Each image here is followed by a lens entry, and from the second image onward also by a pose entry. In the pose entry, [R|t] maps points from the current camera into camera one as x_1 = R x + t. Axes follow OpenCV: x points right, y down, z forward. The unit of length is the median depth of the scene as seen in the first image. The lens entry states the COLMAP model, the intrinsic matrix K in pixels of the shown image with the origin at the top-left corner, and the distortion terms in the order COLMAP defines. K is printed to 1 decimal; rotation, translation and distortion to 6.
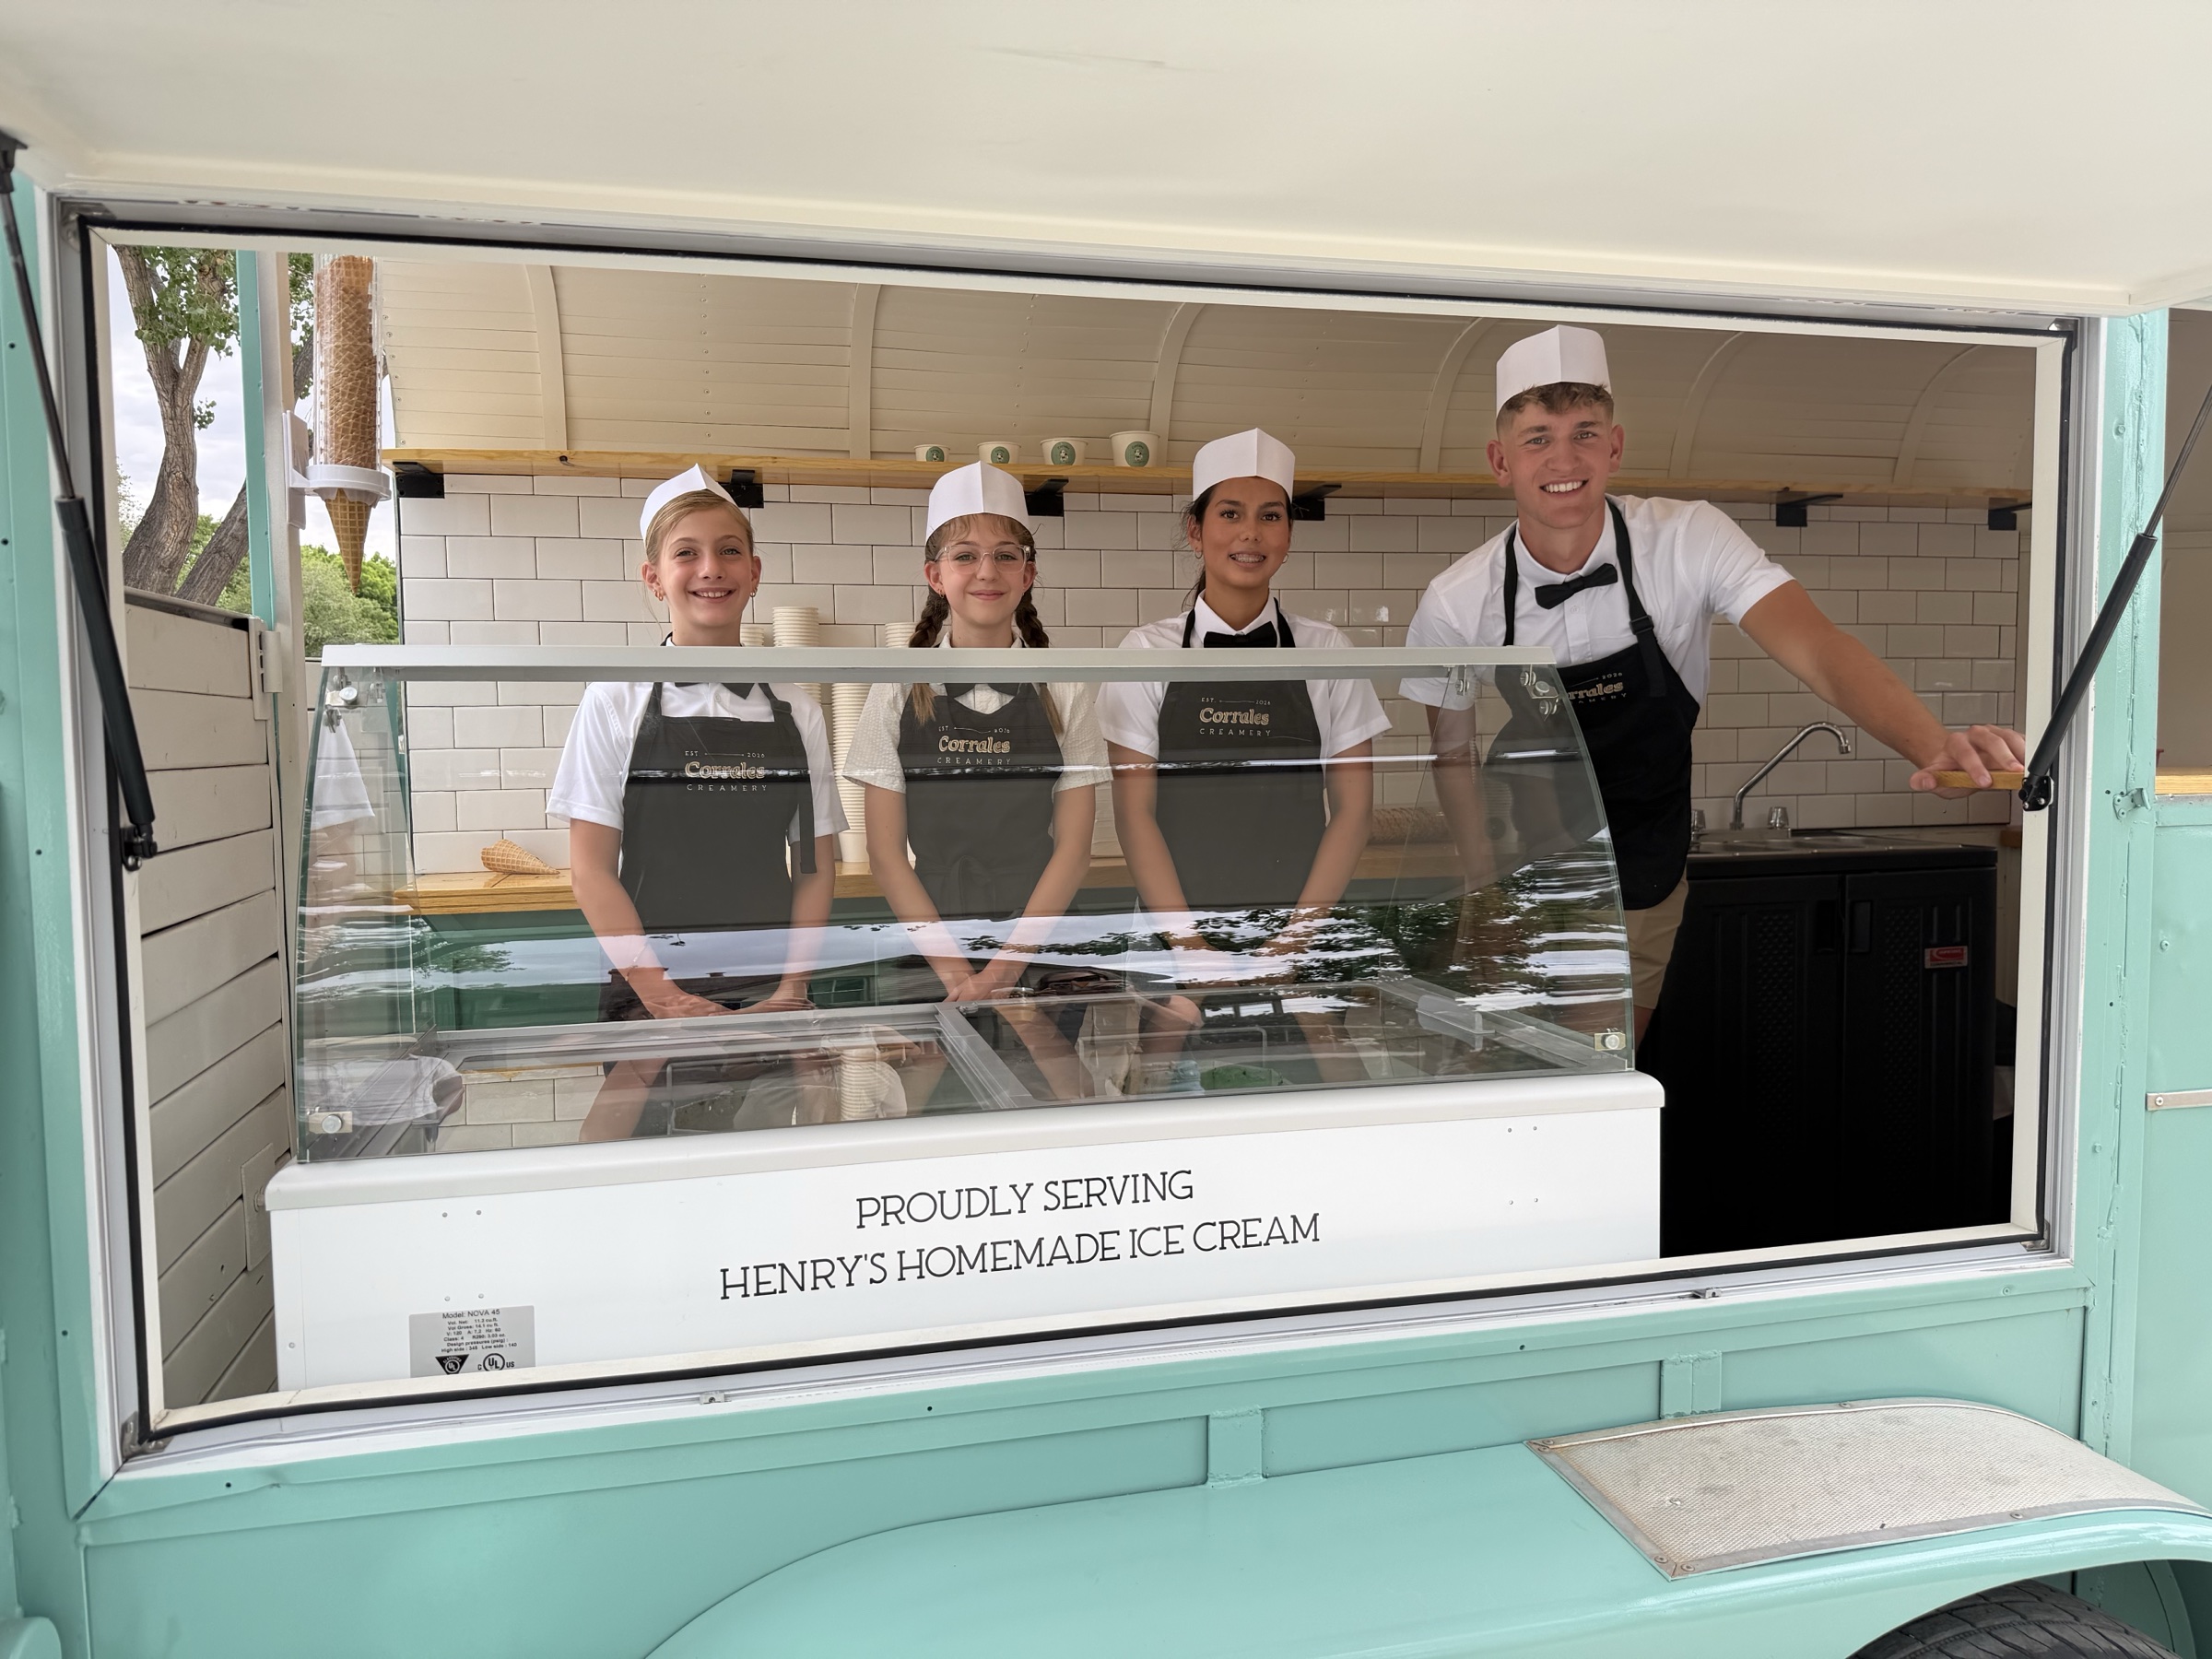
lens RADIAL K [[1586.5, 0, 1116.3], [0, 1586.5, 810.8], [0, 0, 1]] dist [0.028555, -0.007699]
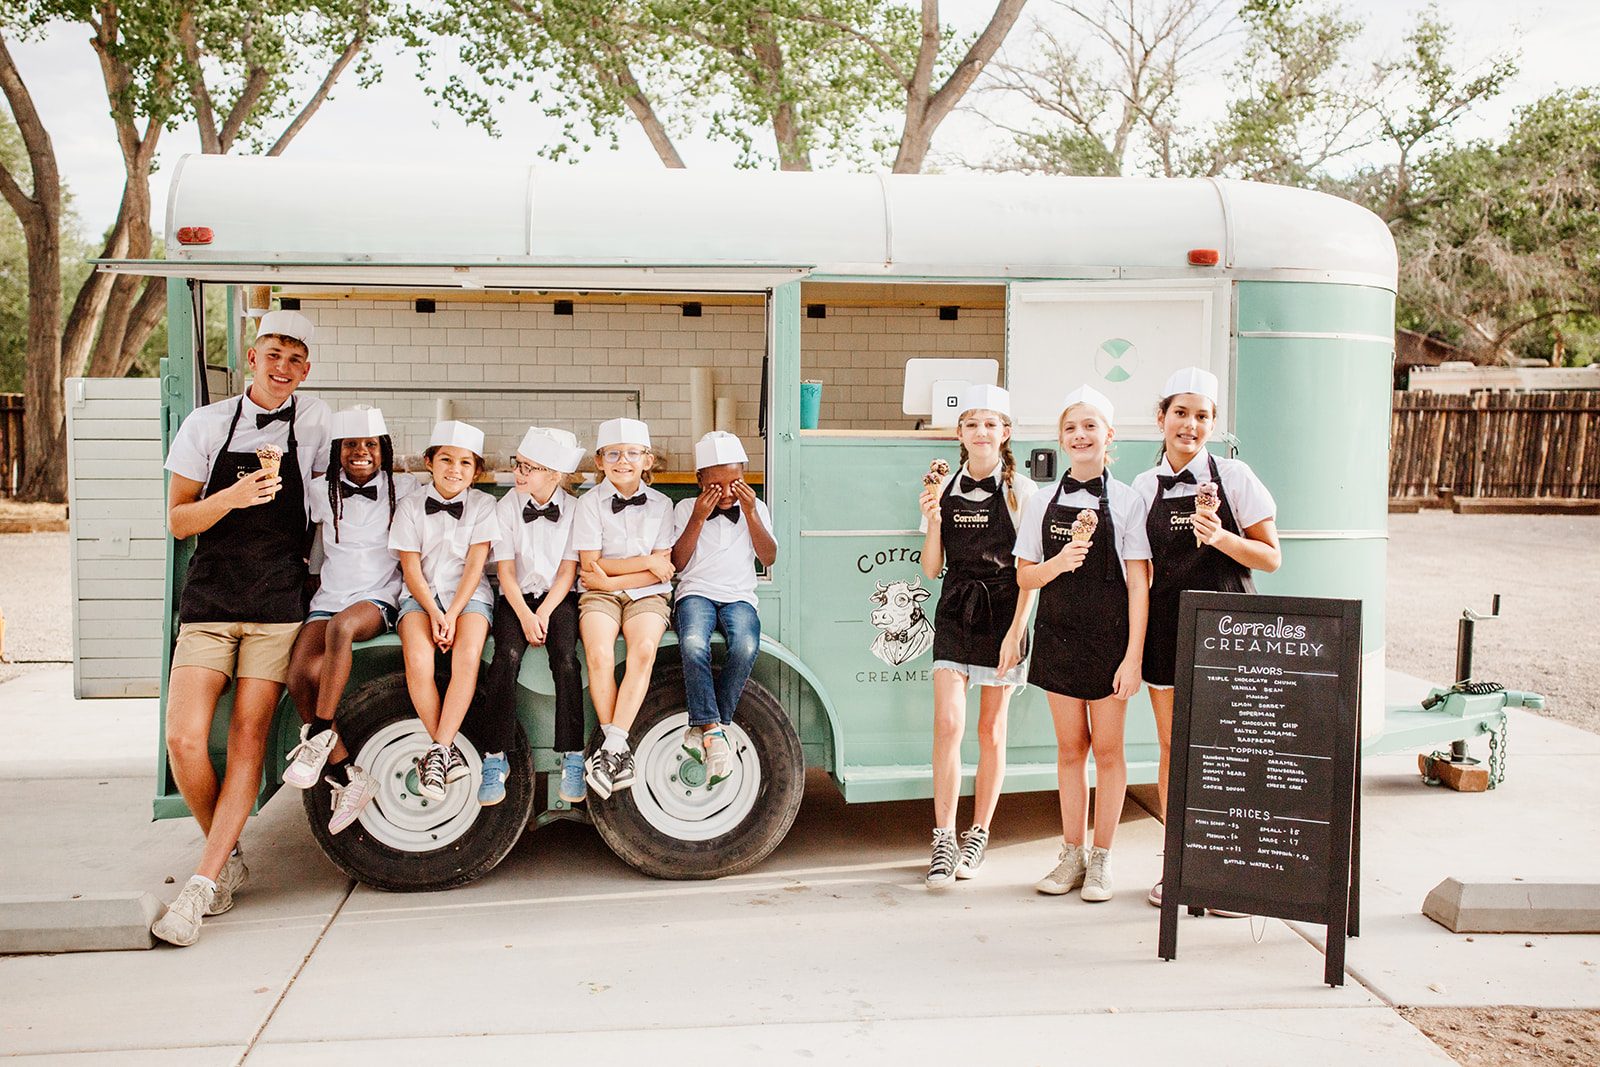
lens RADIAL K [[1580.0, 0, 770.5], [0, 1580.0, 494.5], [0, 0, 1]] dist [0.053778, 0.000000]
pose [[0.990947, 0.022183, -0.132411, 0.126607], [-0.023612, 0.999679, -0.009230, 0.017137], [0.132164, 0.012273, 0.991152, -0.266707]]
